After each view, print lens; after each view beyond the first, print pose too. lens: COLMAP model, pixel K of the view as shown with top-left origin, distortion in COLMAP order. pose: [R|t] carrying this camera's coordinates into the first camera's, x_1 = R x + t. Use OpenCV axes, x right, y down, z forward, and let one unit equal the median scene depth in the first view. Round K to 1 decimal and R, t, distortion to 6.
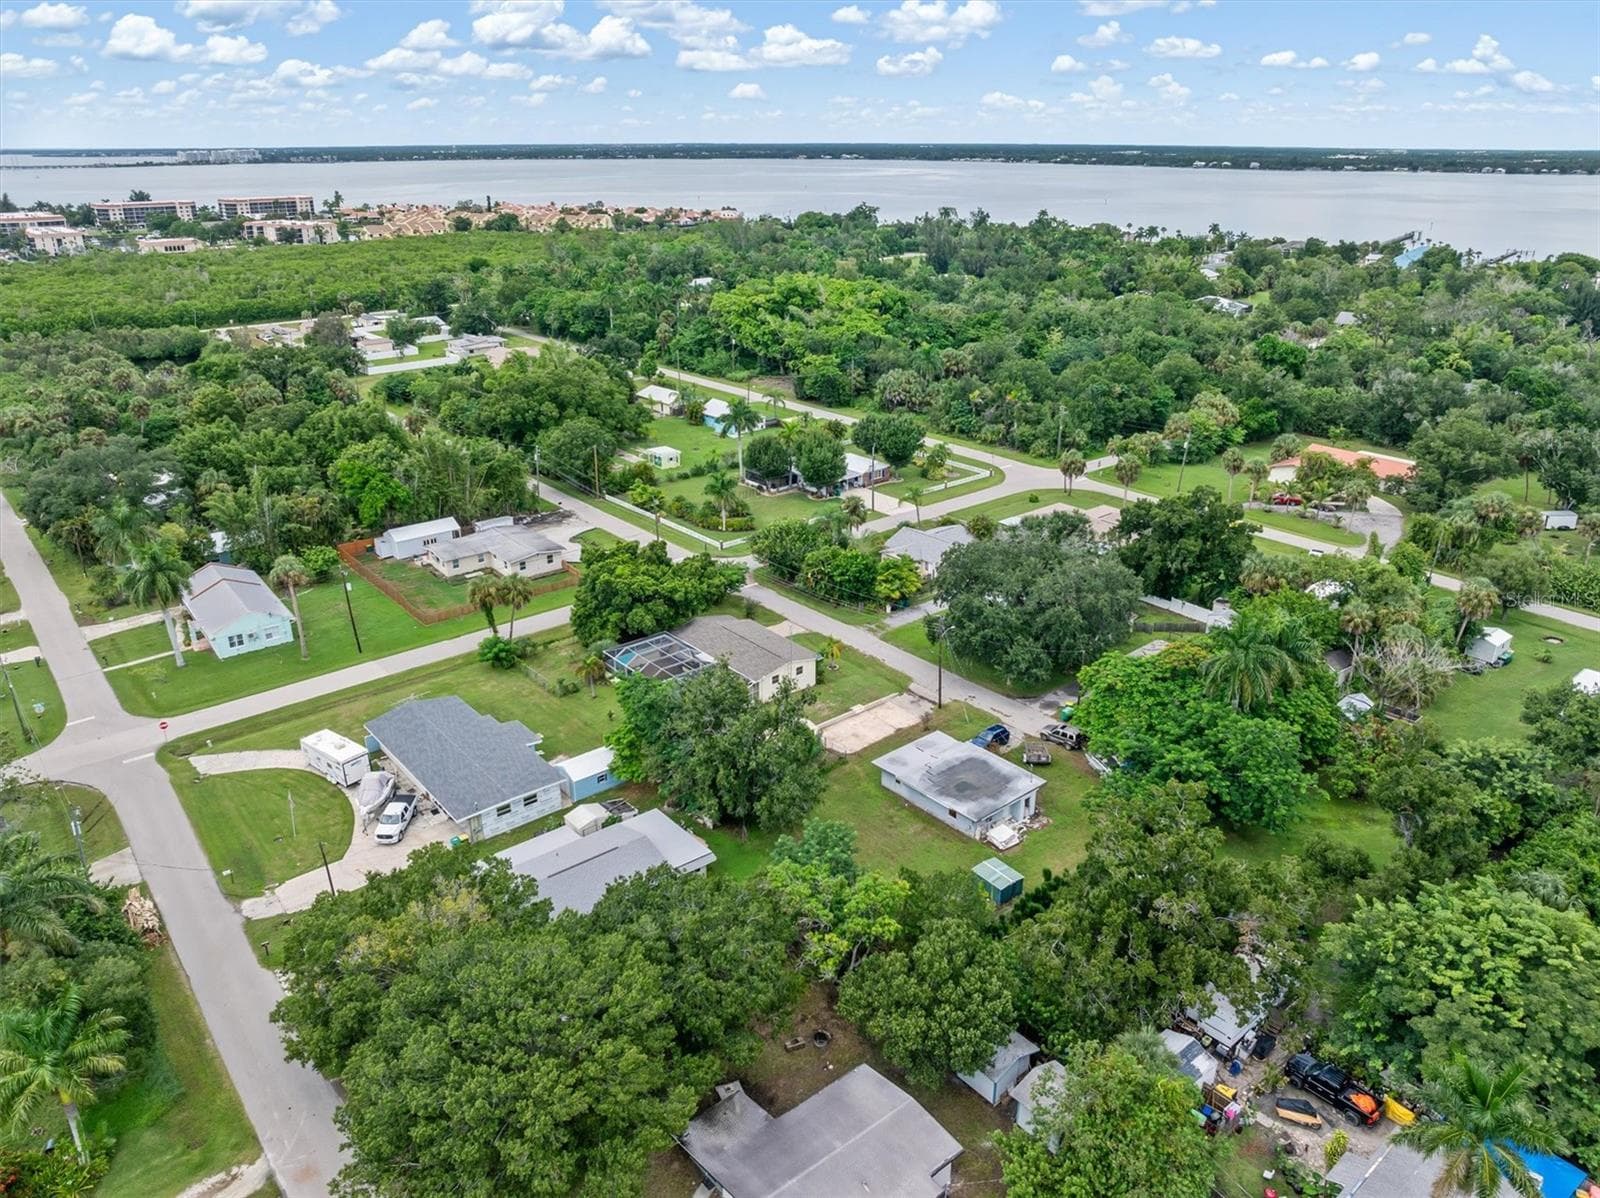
lens RADIAL K [[1126.6, 0, 808.2], [0, 1126.6, 593.3], [0, 0, 1]] dist [-0.044642, 0.015043]
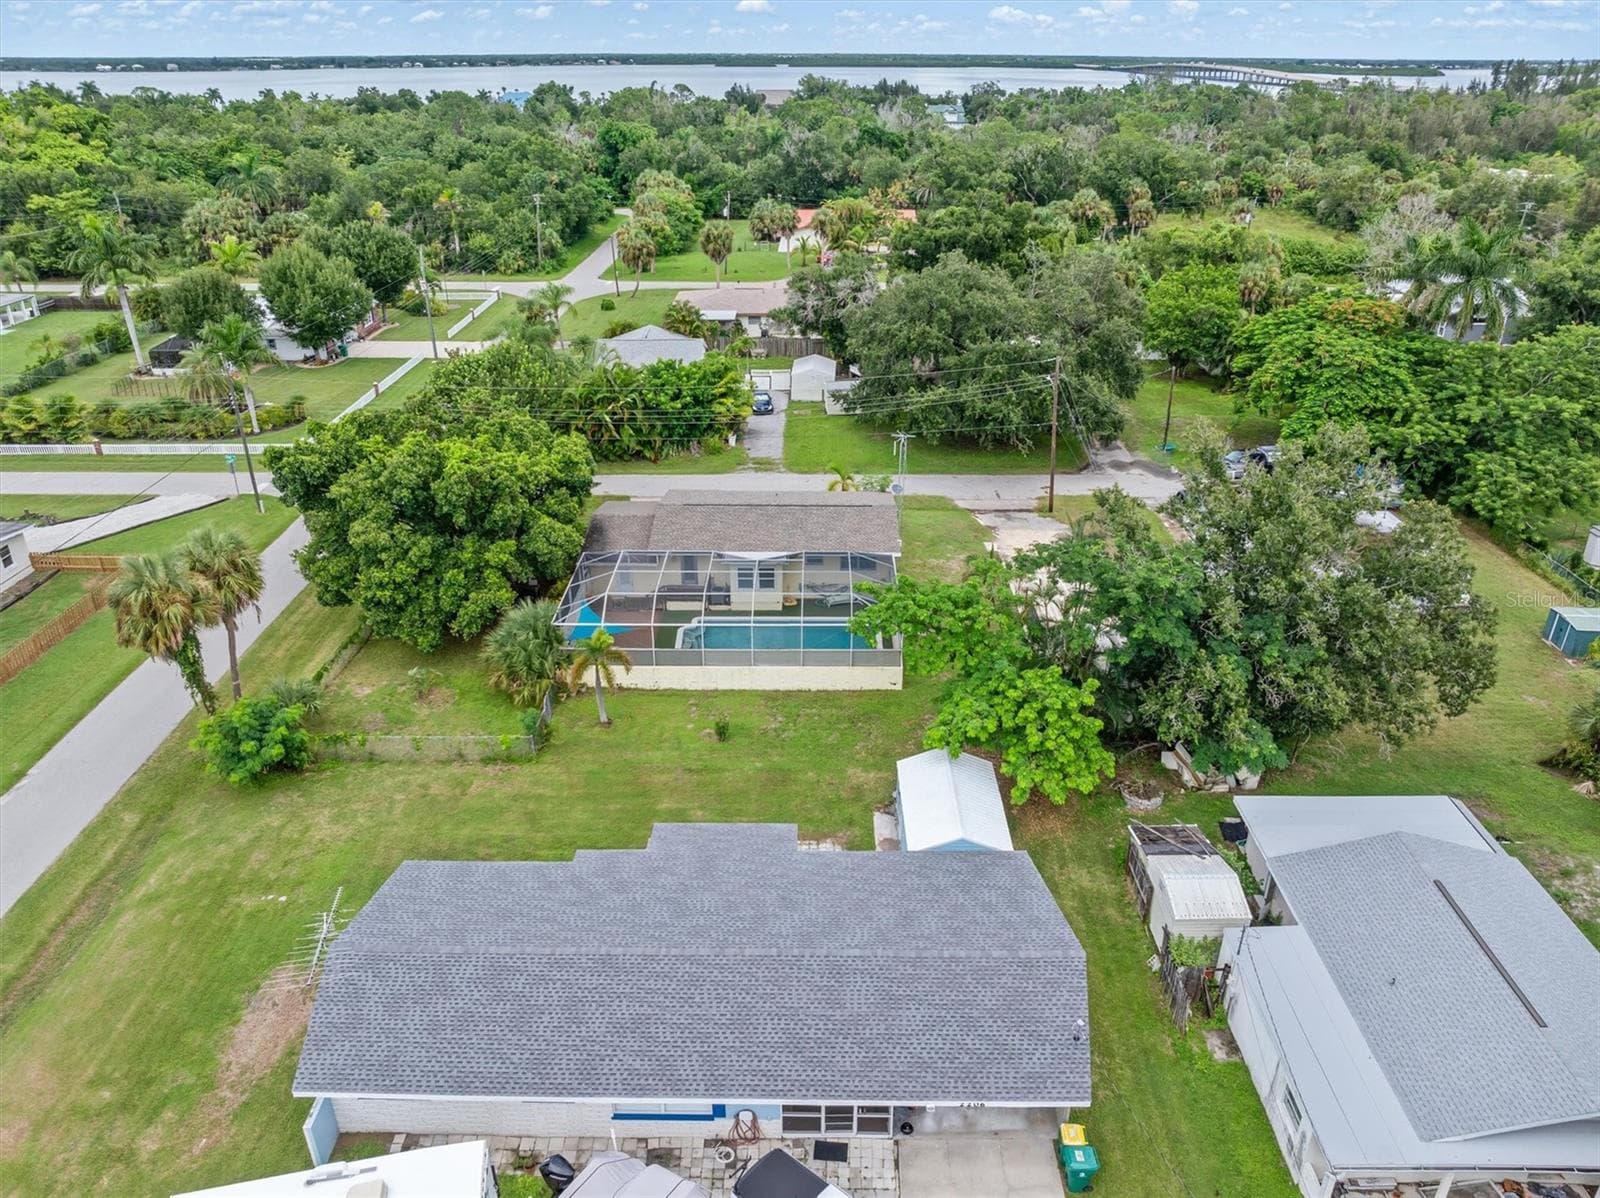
lens RADIAL K [[1126.6, 0, 805.3], [0, 1126.6, 591.8], [0, 0, 1]] dist [-0.044642, 0.015043]
pose [[0.646378, -0.328942, 0.688471, -0.314971], [0.284188, 0.941168, 0.182864, -0.008053], [-0.708119, 0.077456, 0.701832, 0.483639]]
